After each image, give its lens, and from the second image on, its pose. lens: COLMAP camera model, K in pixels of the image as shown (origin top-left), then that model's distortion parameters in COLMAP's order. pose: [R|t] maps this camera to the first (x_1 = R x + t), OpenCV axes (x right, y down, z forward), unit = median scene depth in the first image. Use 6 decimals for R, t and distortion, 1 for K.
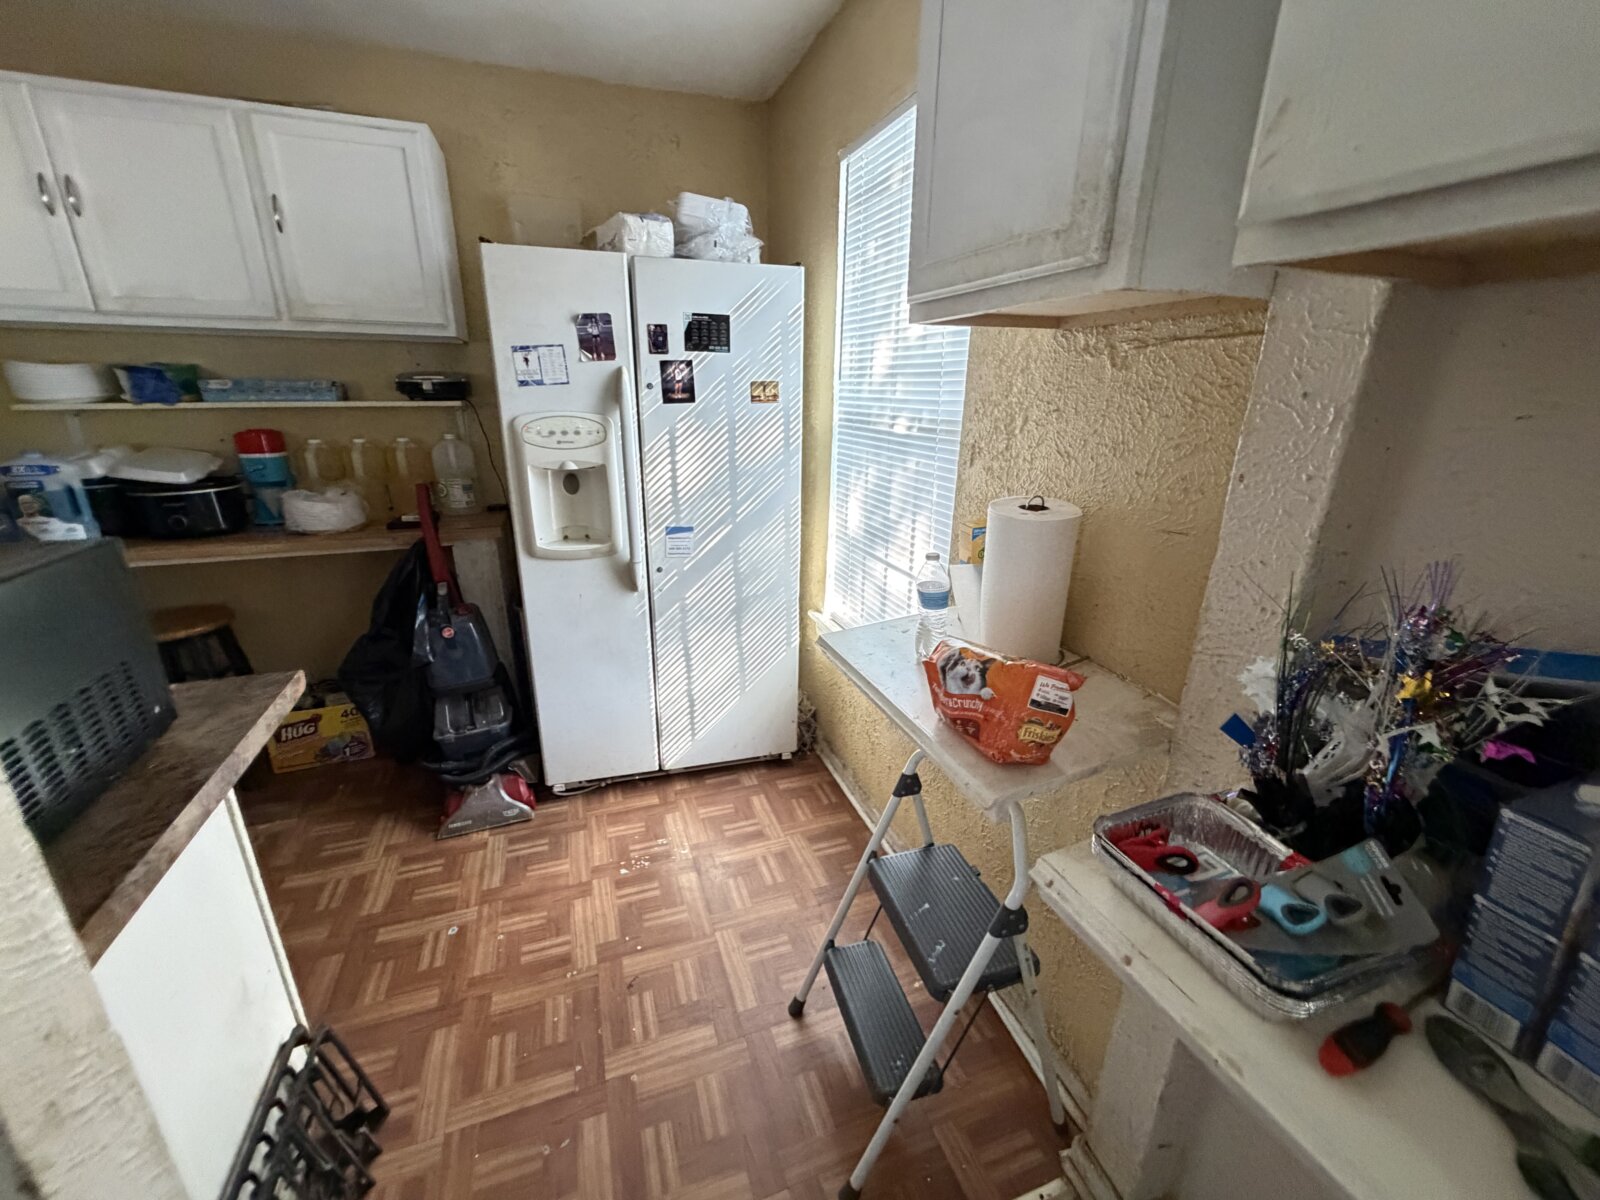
lens RADIAL K [[637.7, 0, 789.6], [0, 637.7, 600.5], [0, 0, 1]] dist [0.000241, -0.000651]
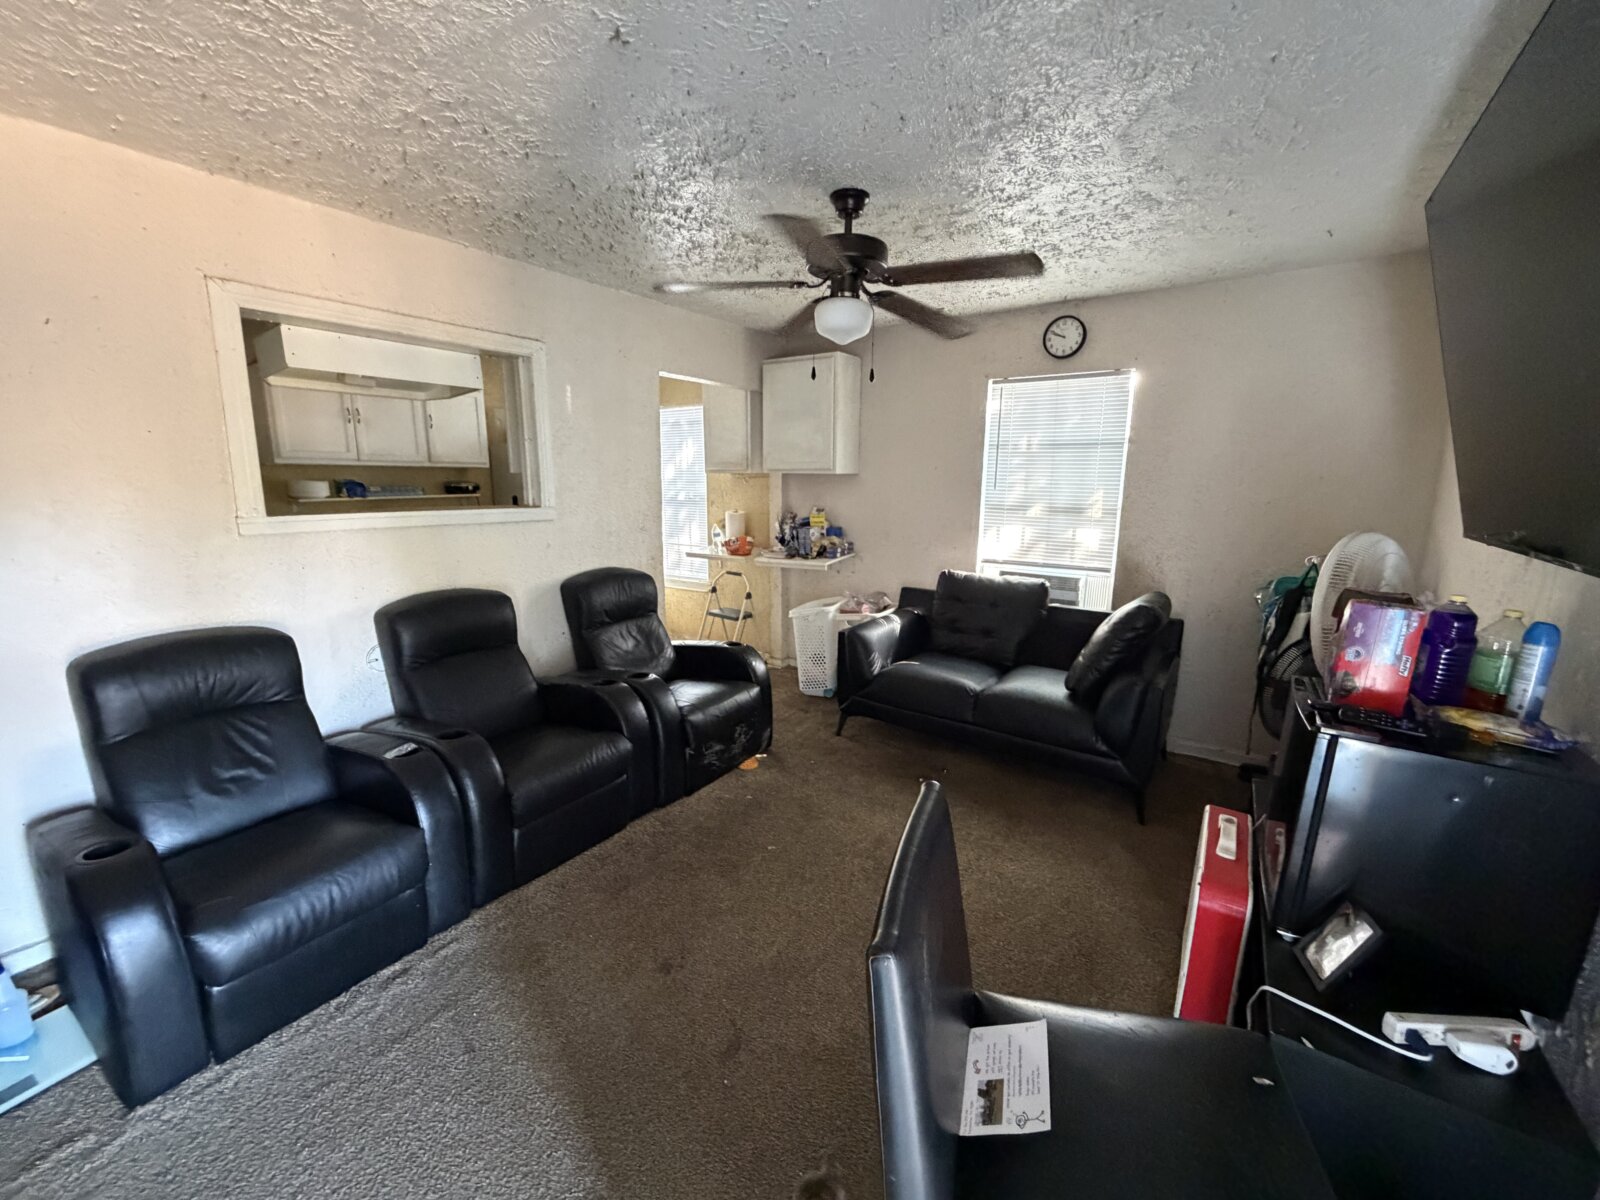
lens RADIAL K [[637.7, 0, 789.6], [0, 637.7, 600.5], [0, 0, 1]] dist [0.000241, -0.000651]
pose [[0.817607, -0.119321, 0.563278, -1.257190], [0.186106, 0.980545, -0.062423, 0.537457], [-0.544871, 0.155867, 0.823906, -1.857522]]
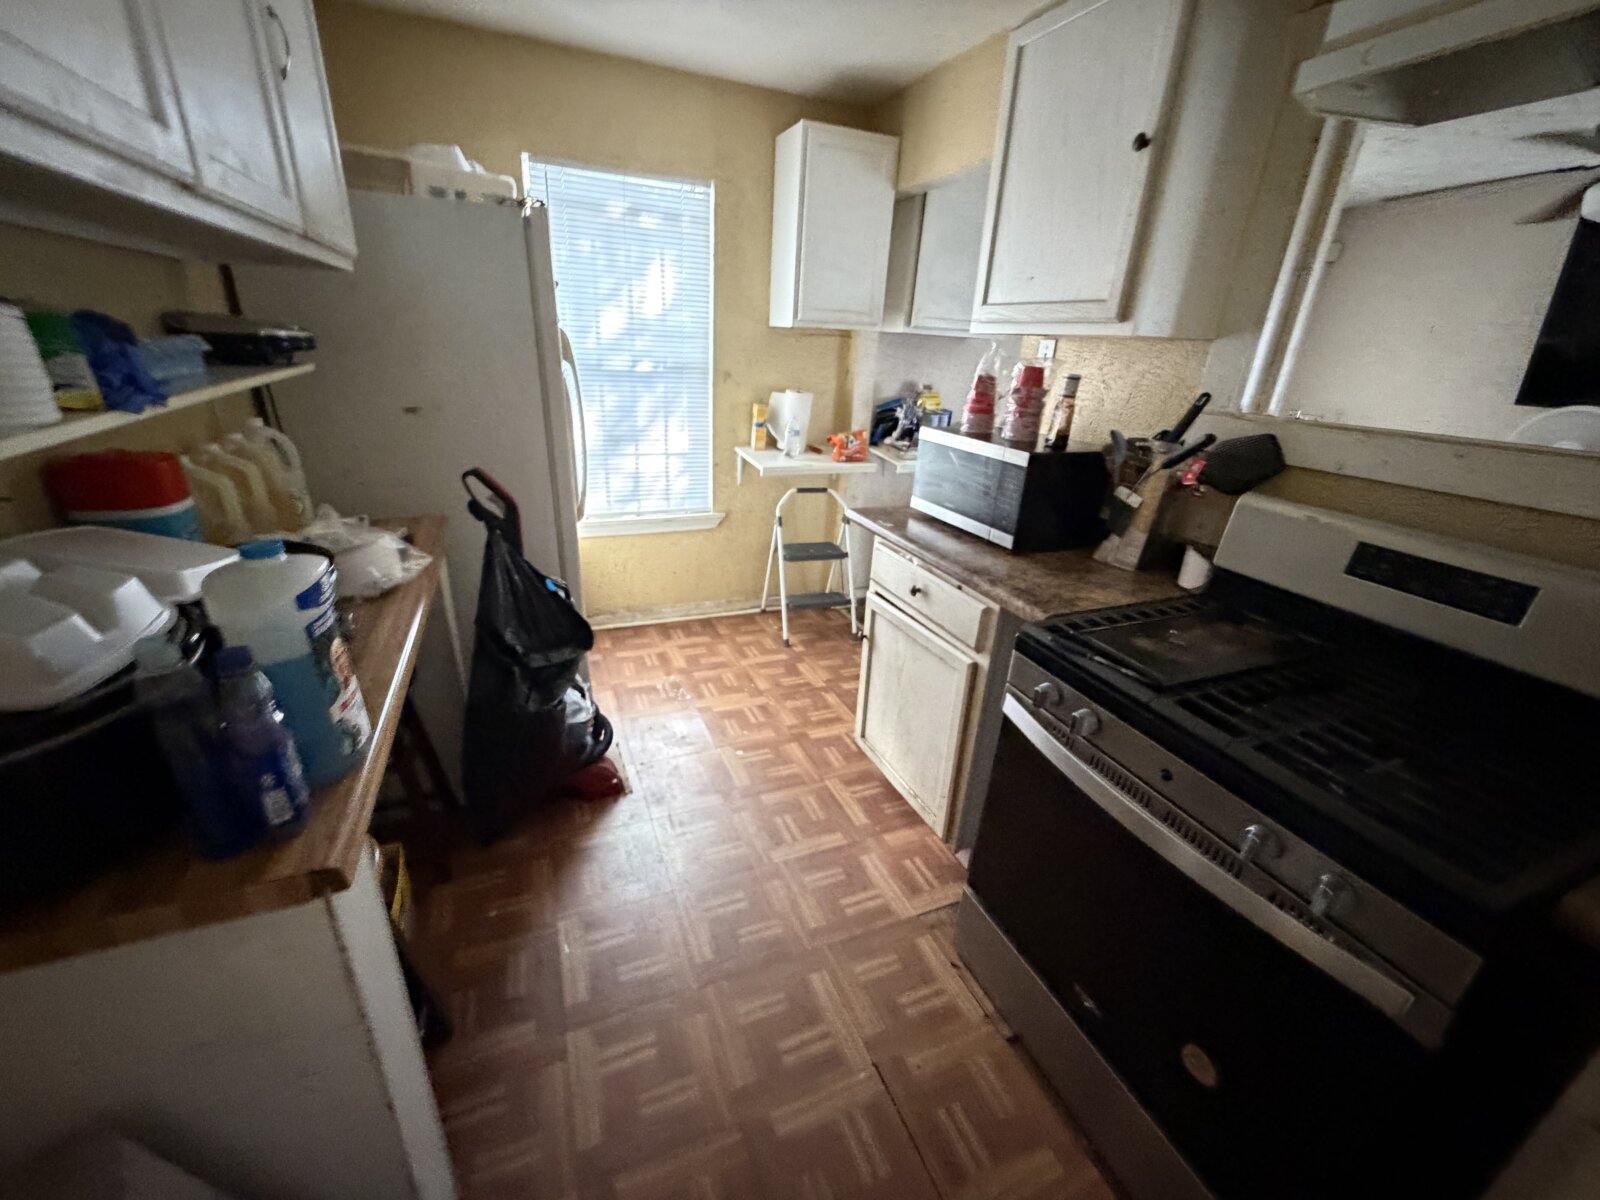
lens RADIAL K [[637.7, 0, 789.6], [0, 637.7, 600.5], [0, 0, 1]] dist [0.000241, -0.000651]
pose [[-0.049553, -0.392953, 0.918222, -1.691028], [0.272516, 0.879149, 0.390938, -0.294356], [-0.960874, 0.269603, 0.063521, 0.718102]]
